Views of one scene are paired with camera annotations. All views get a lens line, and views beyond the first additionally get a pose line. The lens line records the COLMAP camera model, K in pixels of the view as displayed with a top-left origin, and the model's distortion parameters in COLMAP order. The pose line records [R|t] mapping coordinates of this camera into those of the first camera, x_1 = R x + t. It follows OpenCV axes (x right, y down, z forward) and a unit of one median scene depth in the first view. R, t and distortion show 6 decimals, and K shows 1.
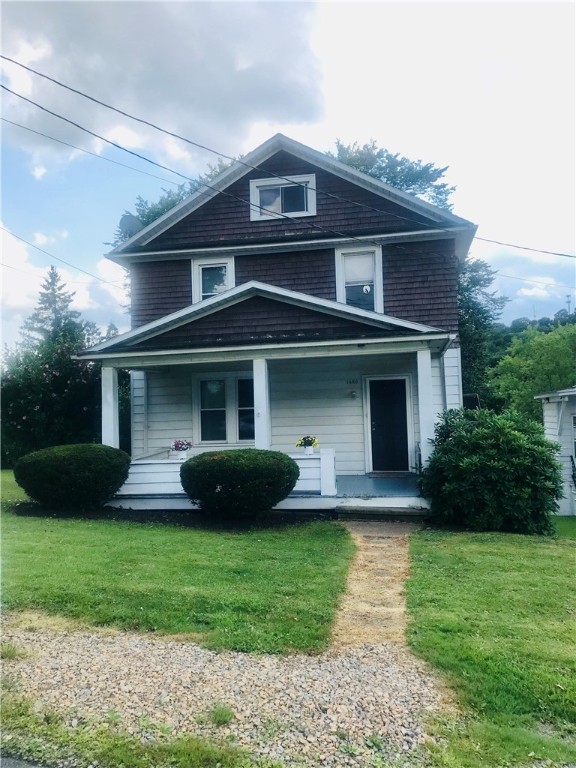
lens RADIAL K [[630.2, 0, 288.0], [0, 630.2, 384.0], [0, 0, 1]] dist [0.091264, 0.000323]
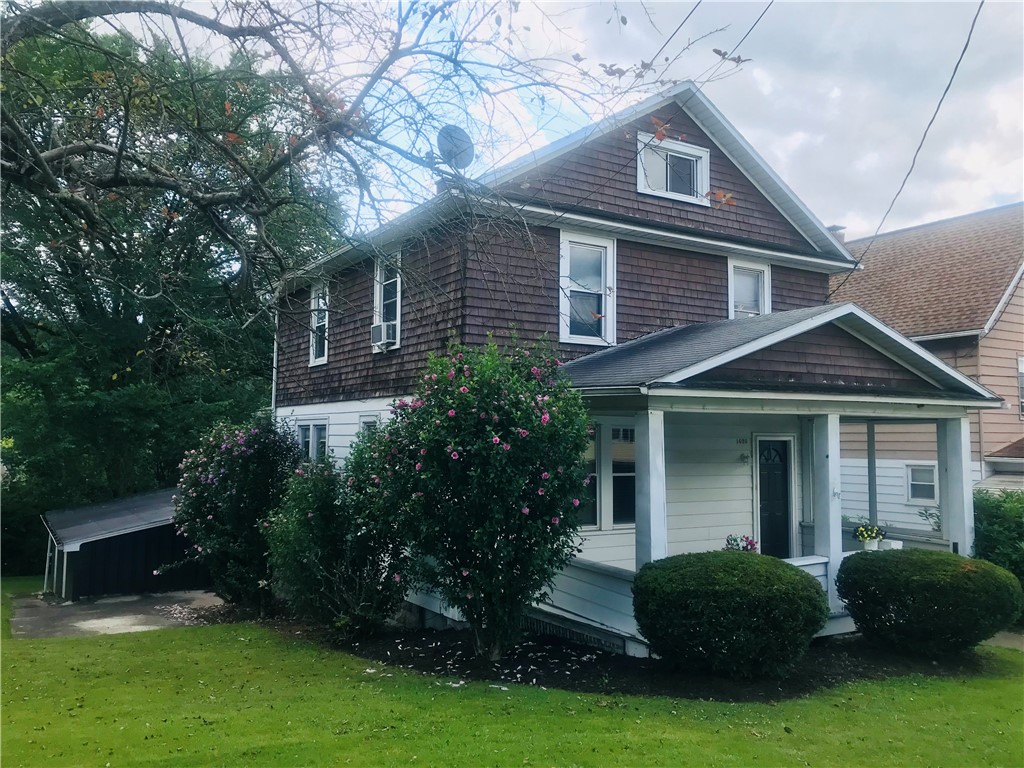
lens RADIAL K [[841.7, 0, 512.0], [0, 841.7, 384.0], [0, 0, 1]] dist [0.005071, 0.149442]
pose [[0.727609, 0.078369, 0.681501, -0.771067], [-0.058288, 0.996923, -0.052409, -0.002811], [-0.683511, -0.001590, 0.729938, 0.466760]]
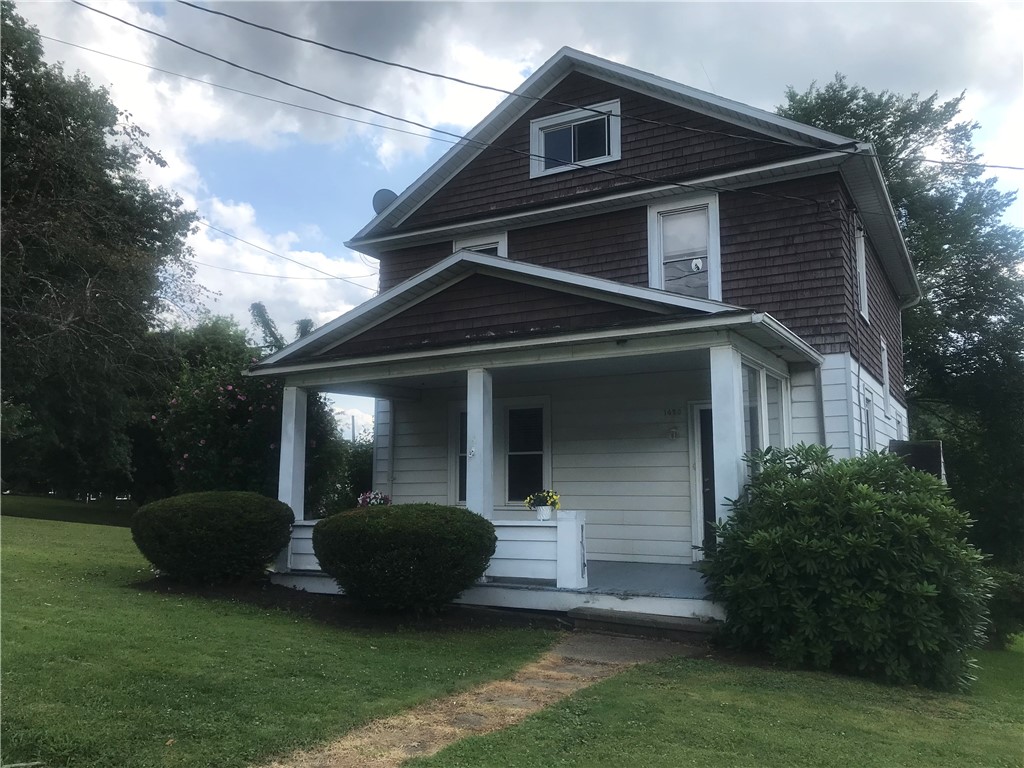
lens RADIAL K [[841.7, 0, 512.0], [0, 841.7, 384.0], [0, 0, 1]] dist [0.005071, 0.149442]
pose [[0.946441, -0.013896, -0.322579, 0.221230], [-0.011413, 0.997009, -0.076434, 0.034230], [0.322676, 0.076022, 0.943451, 0.163136]]
